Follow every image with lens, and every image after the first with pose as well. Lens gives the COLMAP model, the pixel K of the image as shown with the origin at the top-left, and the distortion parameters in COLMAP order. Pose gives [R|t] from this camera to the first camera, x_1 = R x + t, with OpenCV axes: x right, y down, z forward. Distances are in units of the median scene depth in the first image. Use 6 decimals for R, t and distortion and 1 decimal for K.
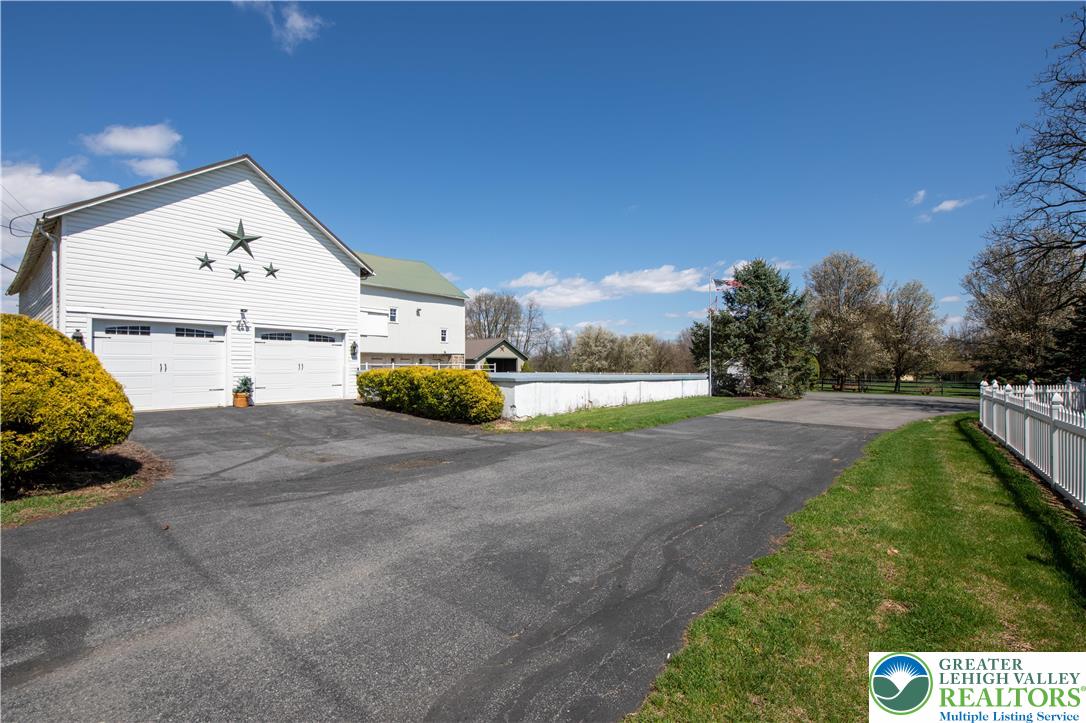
lens RADIAL K [[473.8, 0, 531.2], [0, 473.8, 361.5], [0, 0, 1]] dist [0.000650, -0.009149]
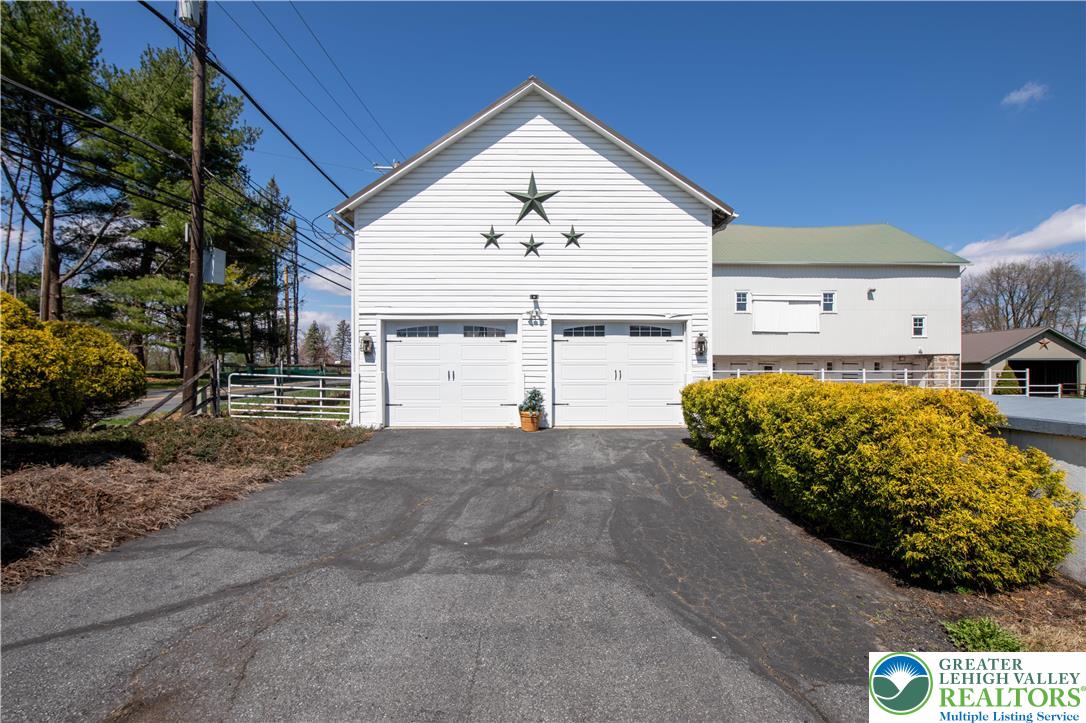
lens RADIAL K [[468.7, 0, 546.1], [0, 468.7, 374.2], [0, 0, 1]] dist [-0.000563, -0.011679]
pose [[0.635058, 0.003058, -0.772459, -0.040232], [0.006532, 0.999935, 0.009328, 0.003647], [0.772437, -0.010970, 0.634997, 0.532059]]
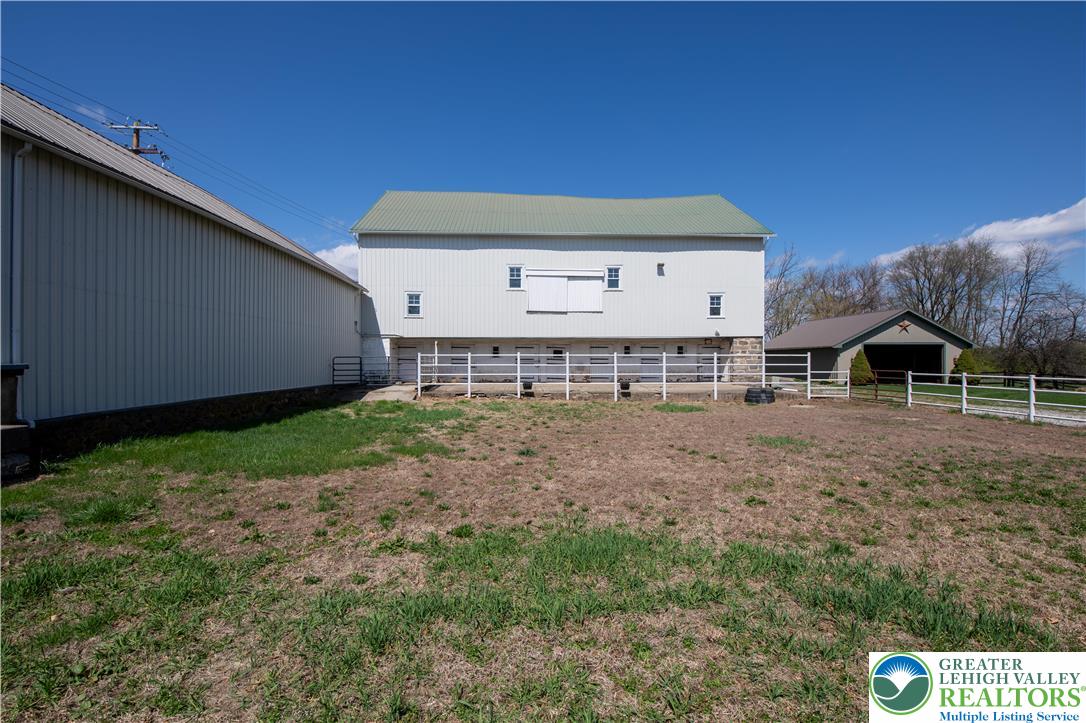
lens RADIAL K [[473.8, 0, 531.2], [0, 473.8, 361.5], [0, 0, 1]] dist [0.000650, -0.009149]
pose [[0.648636, 0.005879, -0.761076, 0.292837], [0.004535, 0.999923, 0.011589, 0.016081], [0.761085, -0.010968, 0.648559, 1.189028]]
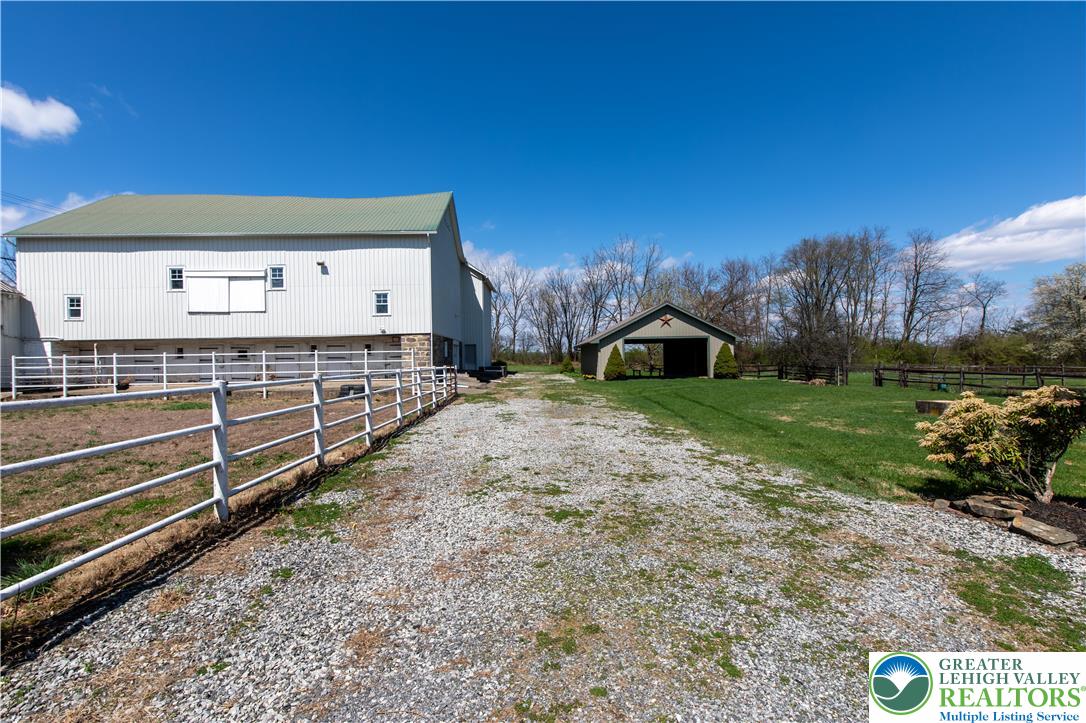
lens RADIAL K [[442.9, 0, 566.6], [0, 442.9, 380.4], [0, 0, 1]] dist [-0.014349, 0.000168]
pose [[0.656473, 0.038073, -0.753388, 1.009123], [0.018929, 0.997580, 0.066907, 0.022278], [0.754112, -0.058184, 0.654164, 2.132566]]
